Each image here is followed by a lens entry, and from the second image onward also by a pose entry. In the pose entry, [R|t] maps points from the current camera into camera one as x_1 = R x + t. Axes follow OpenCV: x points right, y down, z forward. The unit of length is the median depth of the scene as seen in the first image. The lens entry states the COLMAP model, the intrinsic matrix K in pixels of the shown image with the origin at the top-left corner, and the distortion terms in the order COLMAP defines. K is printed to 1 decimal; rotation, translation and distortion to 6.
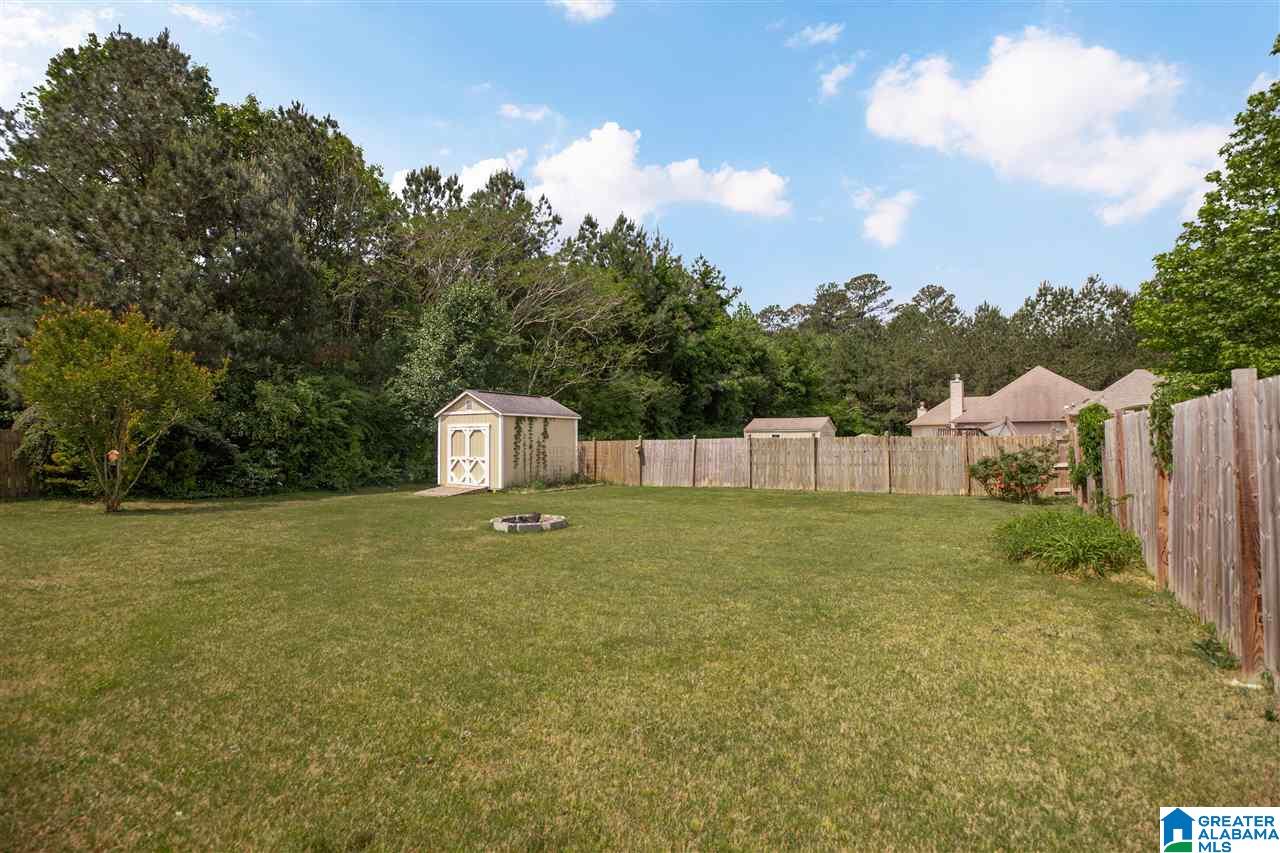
lens RADIAL K [[588.1, 0, 640.0], [0, 588.1, 426.5], [0, 0, 1]] dist [-0.014293, 0.000406]
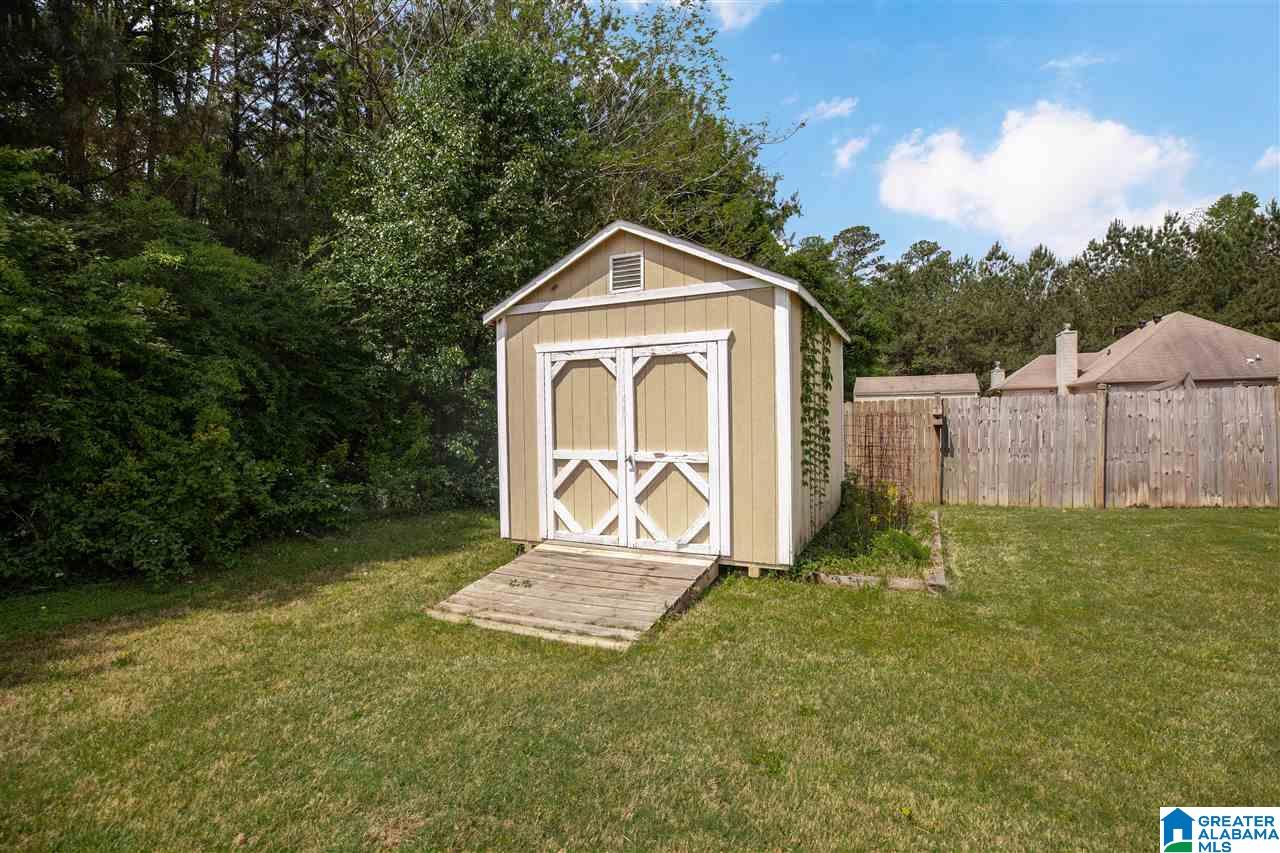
lens RADIAL K [[588.1, 0, 640.0], [0, 588.1, 426.5], [0, 0, 1]] dist [-0.014293, 0.000406]
pose [[0.990112, -0.016787, 0.139274, -0.297417], [0.011508, 0.999188, 0.038620, 0.026386], [-0.139809, -0.036636, 0.989500, 0.645139]]
